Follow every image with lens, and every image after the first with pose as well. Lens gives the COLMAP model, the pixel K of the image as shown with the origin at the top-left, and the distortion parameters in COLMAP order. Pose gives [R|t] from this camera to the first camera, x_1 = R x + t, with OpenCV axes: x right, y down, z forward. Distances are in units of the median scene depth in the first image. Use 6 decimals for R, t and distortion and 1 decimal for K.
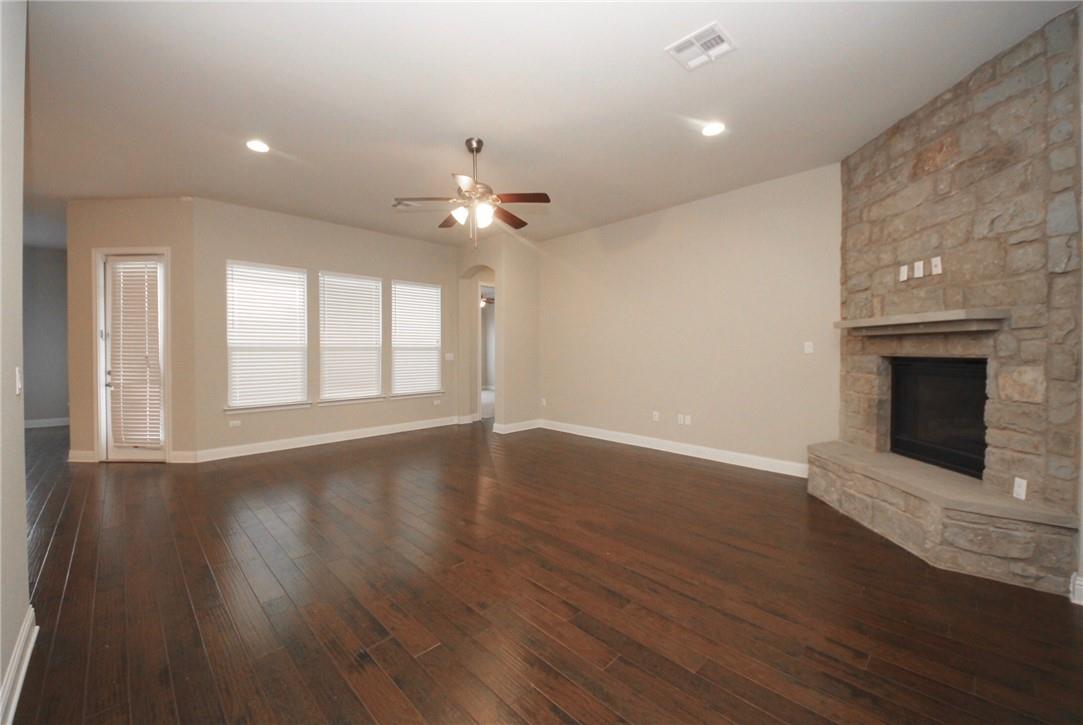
lens RADIAL K [[423.6, 0, 539.6], [0, 423.6, 355.5], [0, 0, 1]] dist [-0.002273, -0.000707]
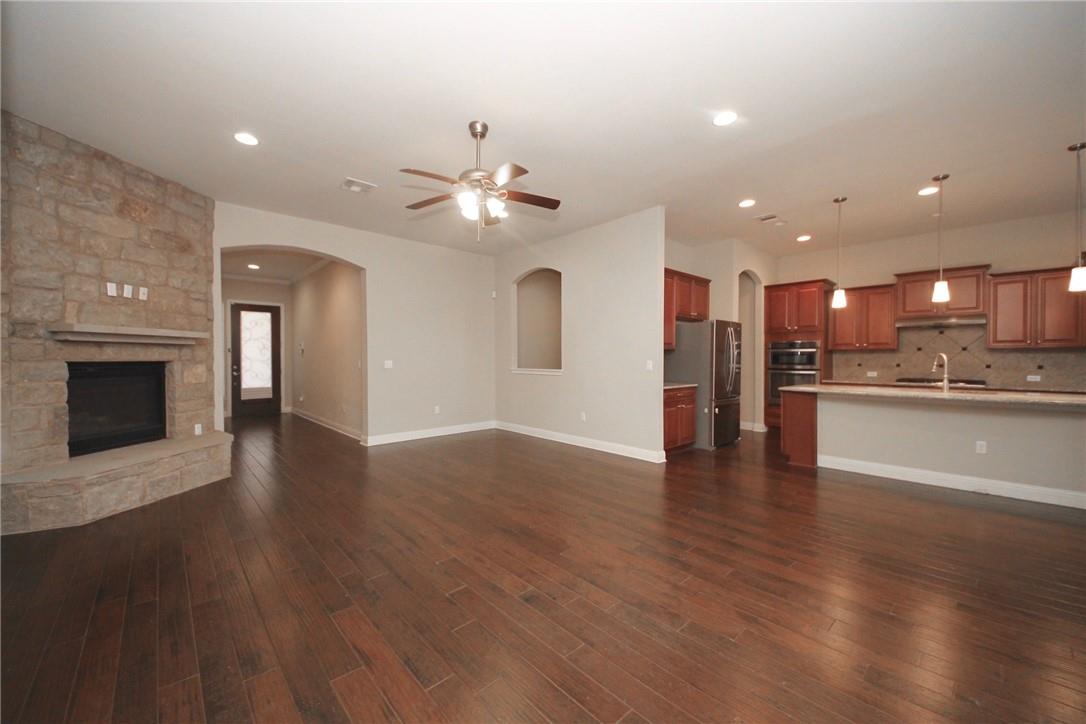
lens RADIAL K [[424.8, 0, 545.7], [0, 424.8, 365.5], [0, 0, 1]] dist [-0.002273, -0.000707]
pose [[-0.998480, 0.000216, 0.055117, -0.415081], [0.001912, 0.999526, 0.030720, -0.020949], [-0.055084, 0.030779, -0.998007, 2.239609]]
